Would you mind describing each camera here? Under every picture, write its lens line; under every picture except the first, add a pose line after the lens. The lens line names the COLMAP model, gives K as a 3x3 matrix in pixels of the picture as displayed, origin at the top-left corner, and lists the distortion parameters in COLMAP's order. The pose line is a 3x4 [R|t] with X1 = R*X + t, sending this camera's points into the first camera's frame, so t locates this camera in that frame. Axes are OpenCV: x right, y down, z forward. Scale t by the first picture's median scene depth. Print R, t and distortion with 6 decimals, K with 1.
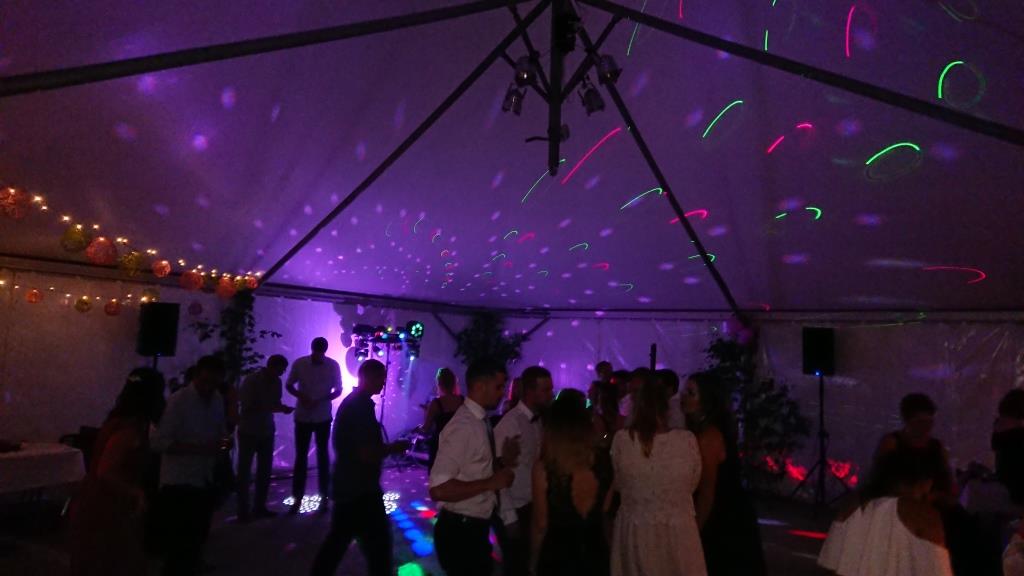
lens RADIAL K [[687.7, 0, 512.0], [0, 687.7, 288.0], [0, 0, 1]] dist [0.179159, -0.227454]
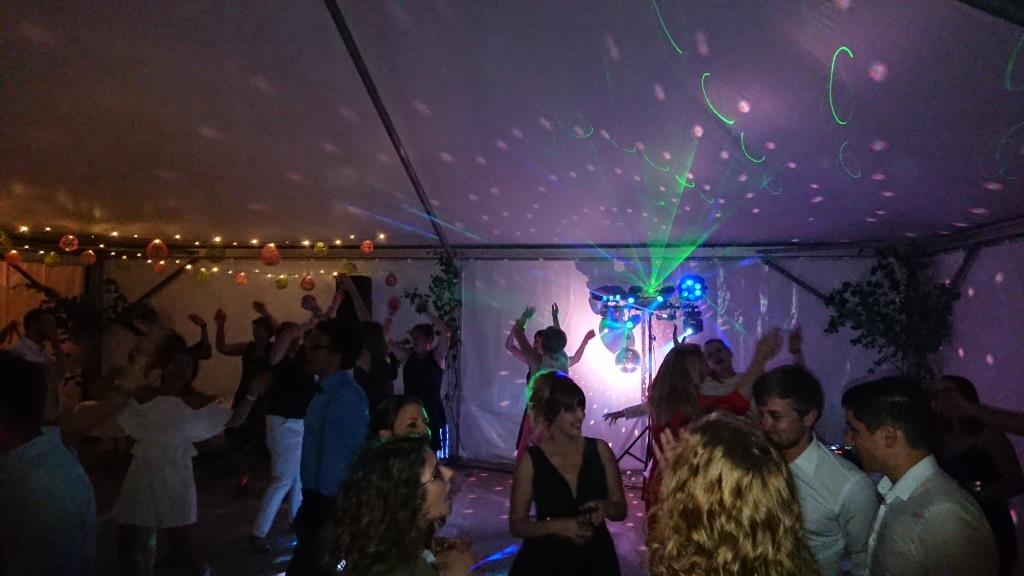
lens RADIAL K [[687.7, 0, 512.0], [0, 687.7, 288.0], [0, 0, 1]] dist [0.179159, -0.227454]
pose [[0.417573, -0.065349, -0.906290, 0.432581], [0.084025, 0.995914, -0.033097, 0.075208], [0.904750, -0.062331, 0.421358, 0.630754]]
